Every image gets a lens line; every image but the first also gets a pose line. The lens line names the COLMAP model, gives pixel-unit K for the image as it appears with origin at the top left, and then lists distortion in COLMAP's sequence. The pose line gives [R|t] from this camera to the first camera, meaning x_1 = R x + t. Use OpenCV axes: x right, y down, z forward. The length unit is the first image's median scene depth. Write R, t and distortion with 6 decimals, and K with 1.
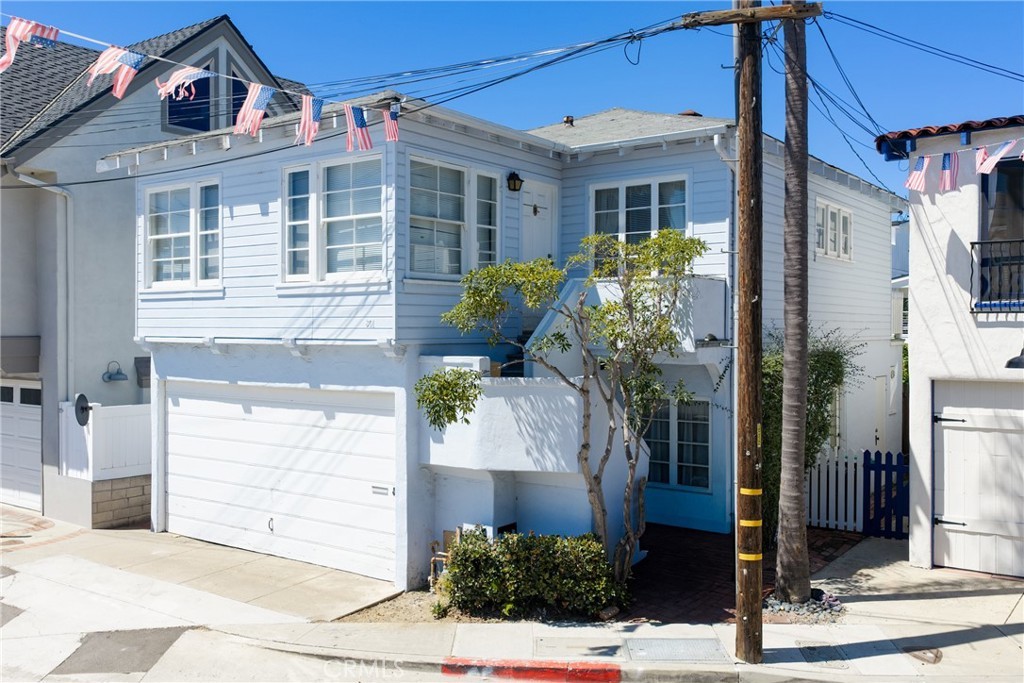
lens RADIAL K [[932.9, 0, 516.4], [0, 932.9, 344.1], [0, 0, 1]] dist [-0.001251, 0.000000]
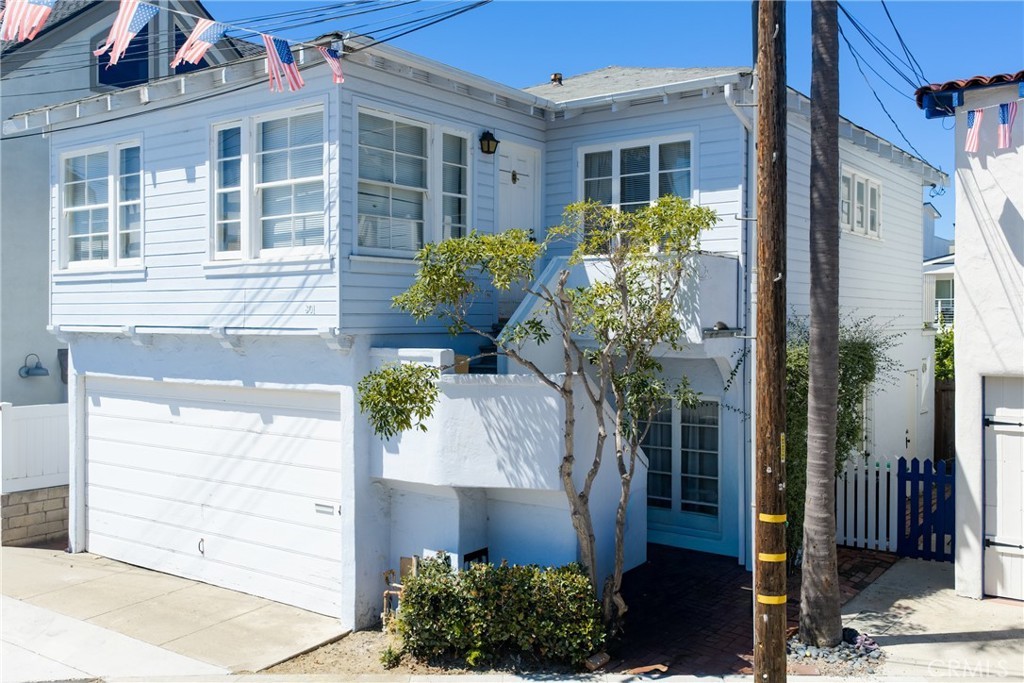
lens RADIAL K [[932.9, 0, 507.4], [0, 932.9, 334.2], [0, 0, 1]] dist [-0.001251, 0.000000]
pose [[0.999898, -0.000250, -0.014278, 0.029107], [0.000246, 1.000000, -0.000281, 0.000567], [0.014278, 0.000277, 0.999898, 0.161970]]
